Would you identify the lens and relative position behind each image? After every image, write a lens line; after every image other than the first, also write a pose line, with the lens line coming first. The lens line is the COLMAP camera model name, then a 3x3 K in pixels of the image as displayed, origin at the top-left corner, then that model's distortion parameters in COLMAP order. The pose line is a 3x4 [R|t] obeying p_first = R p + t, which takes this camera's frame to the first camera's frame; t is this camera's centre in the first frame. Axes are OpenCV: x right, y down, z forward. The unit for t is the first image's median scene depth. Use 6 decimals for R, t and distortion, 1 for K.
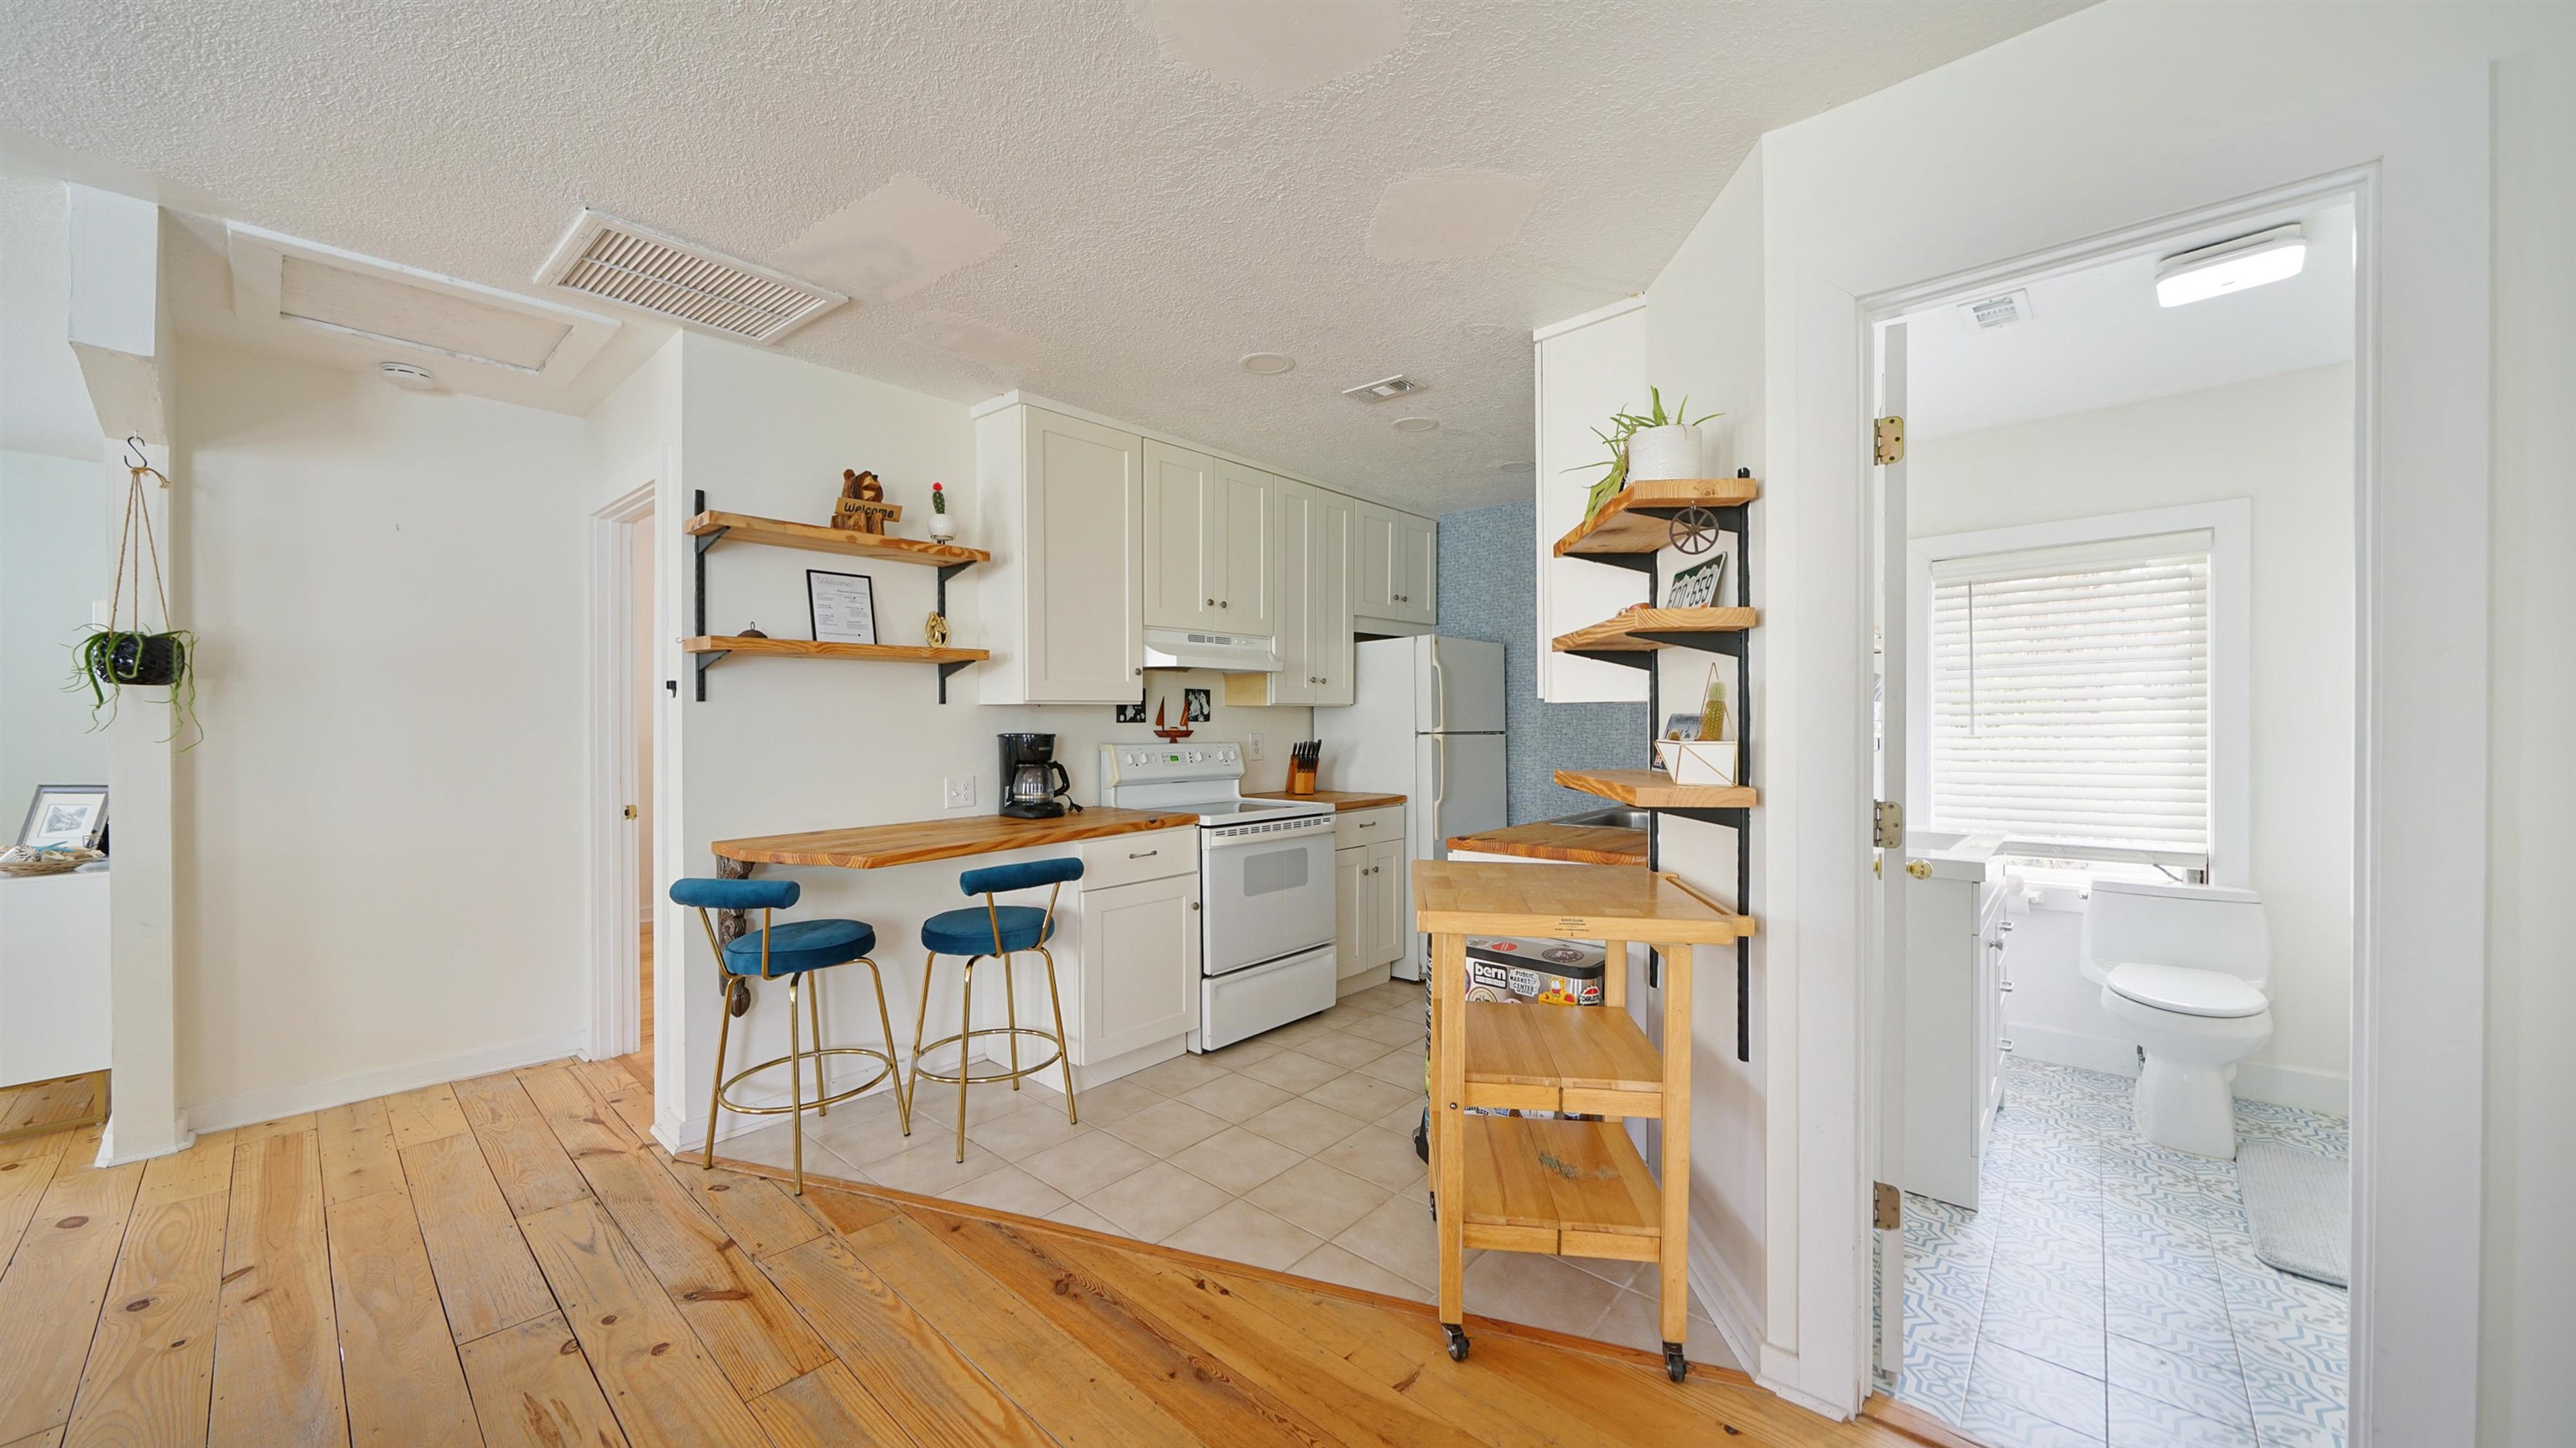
lens RADIAL K [[891.9, 0, 1283.5], [0, 891.9, 726.0], [0, 0, 1]] dist [-0.009799, -0.000063]
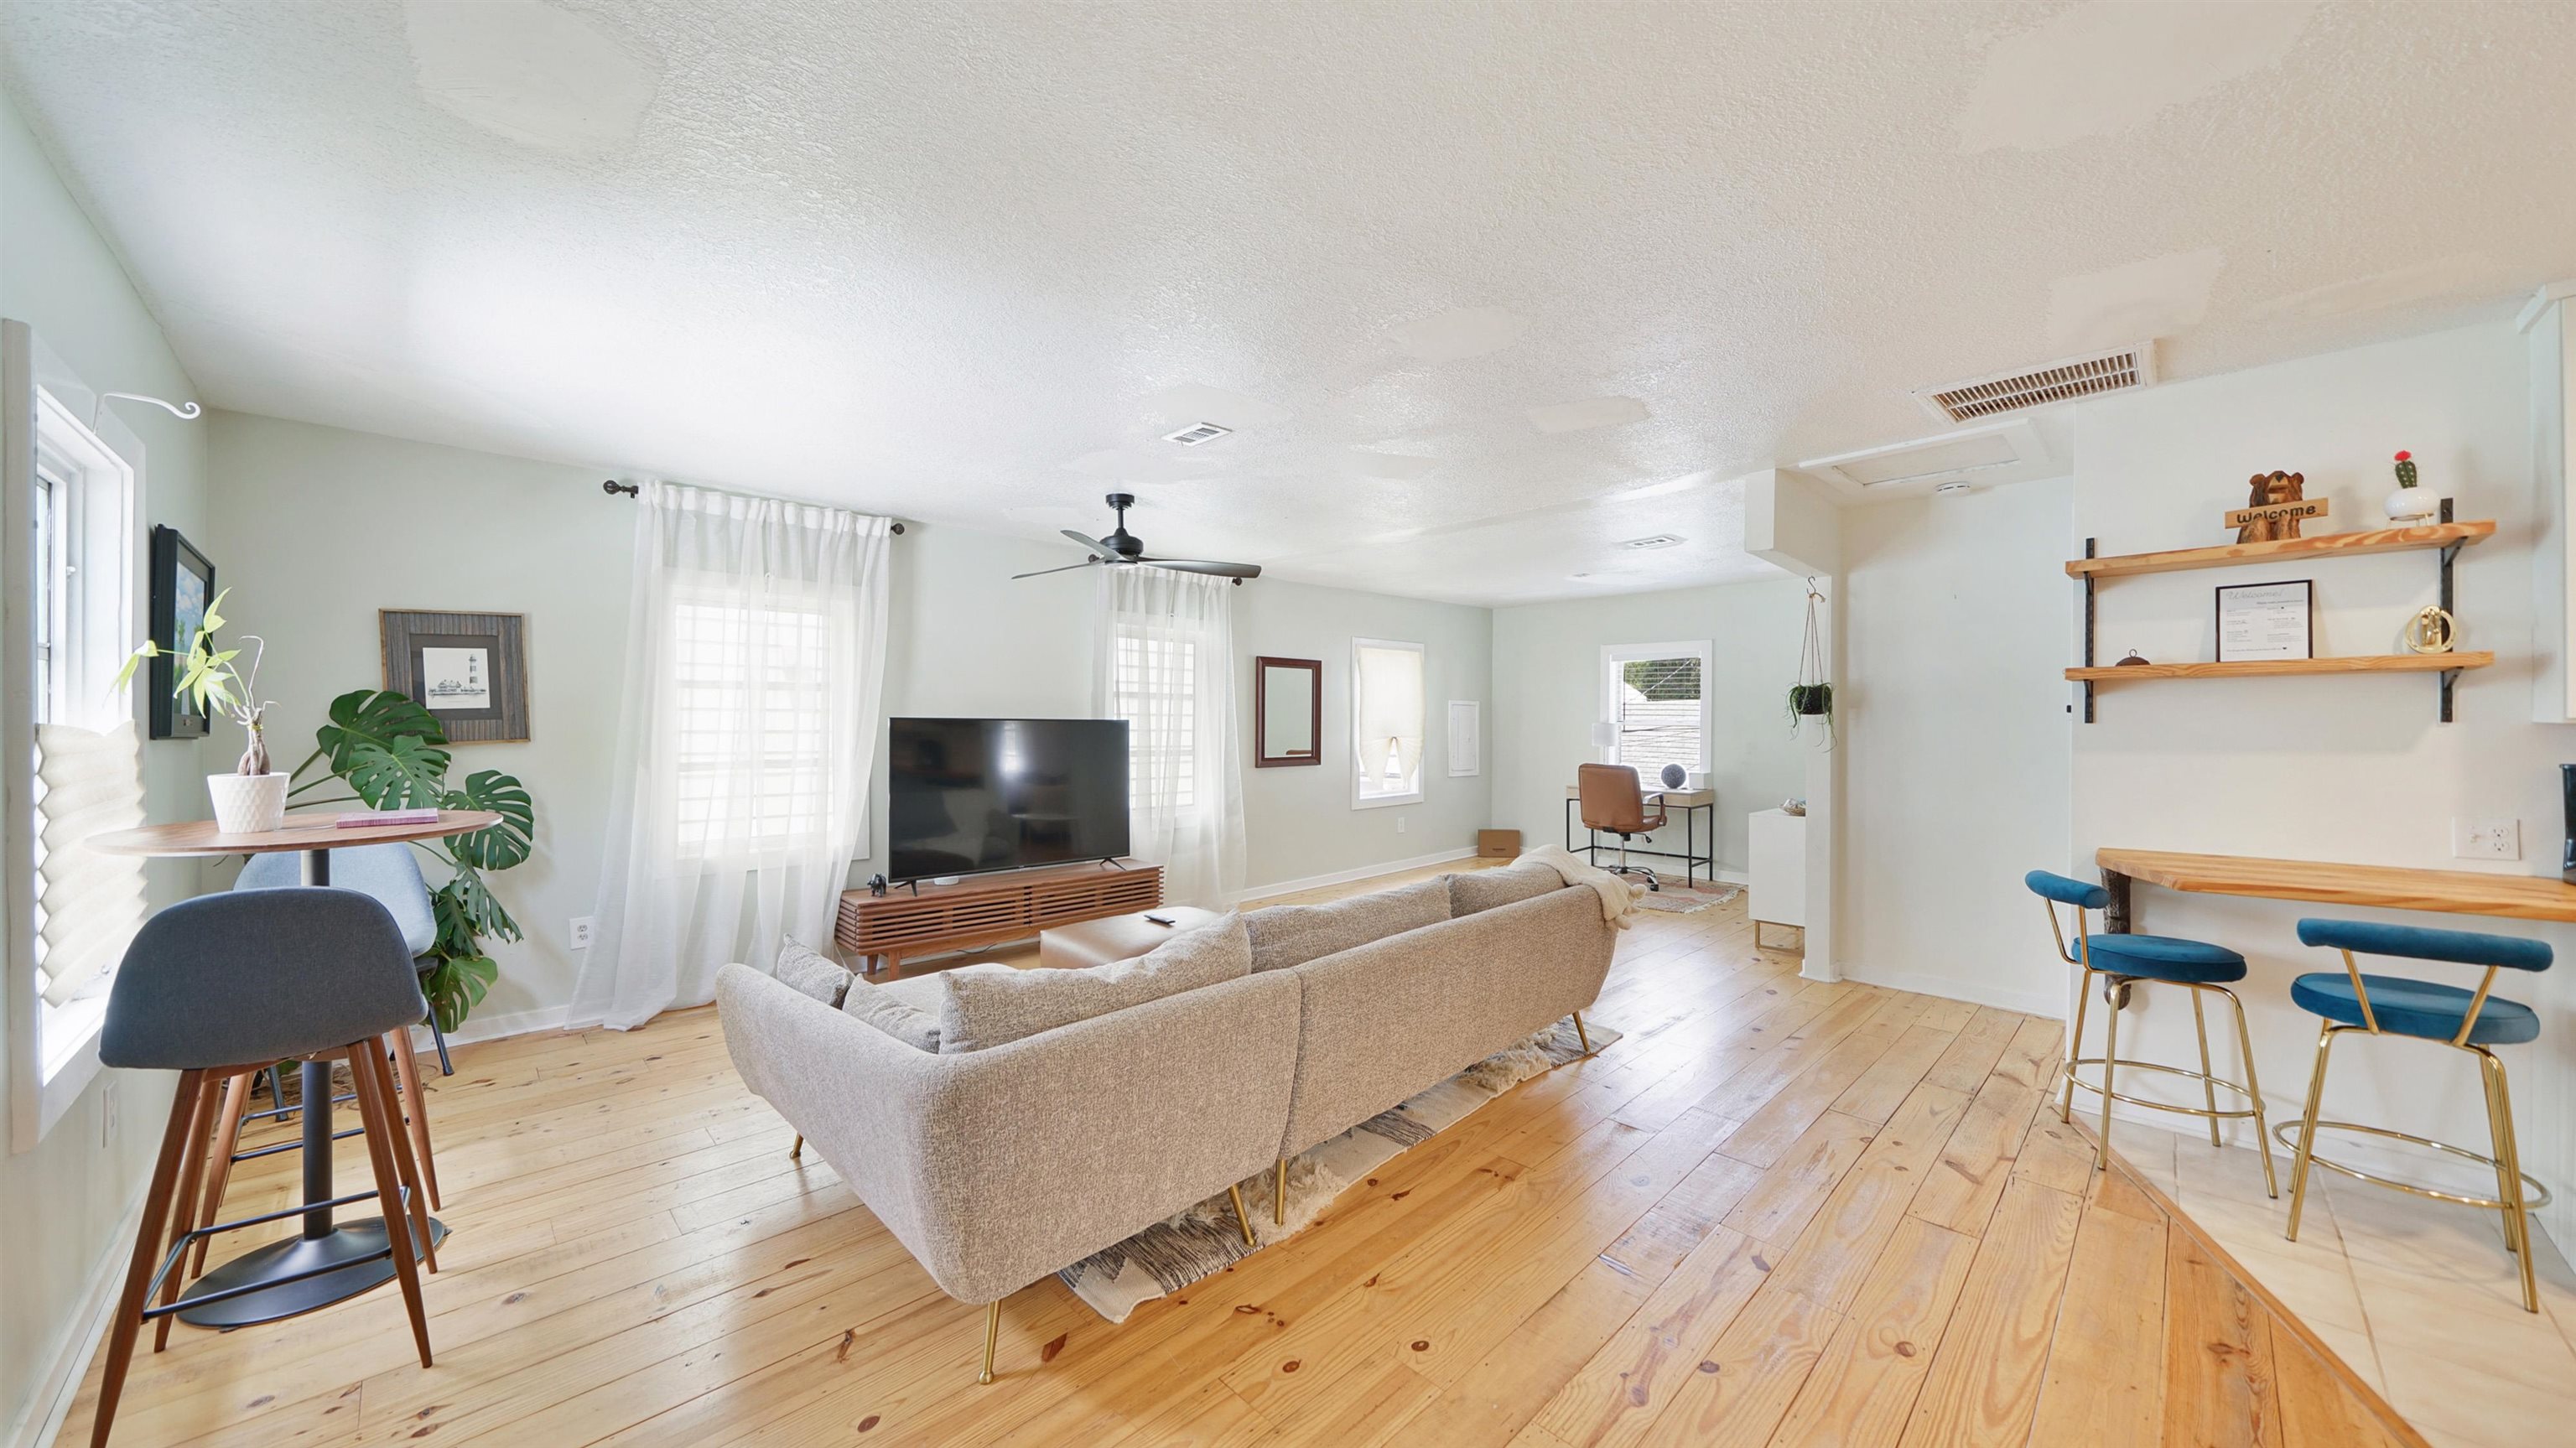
lens RADIAL K [[903.5, 0, 1281.1], [0, 903.5, 724.0], [0, 0, 1]] dist [-0.014042, -0.000123]
pose [[-0.074030, 0.002845, -0.997252, 0.566702], [-0.001680, 0.999994, 0.002978, -0.028674], [0.997255, 0.001896, -0.074025, 0.046737]]
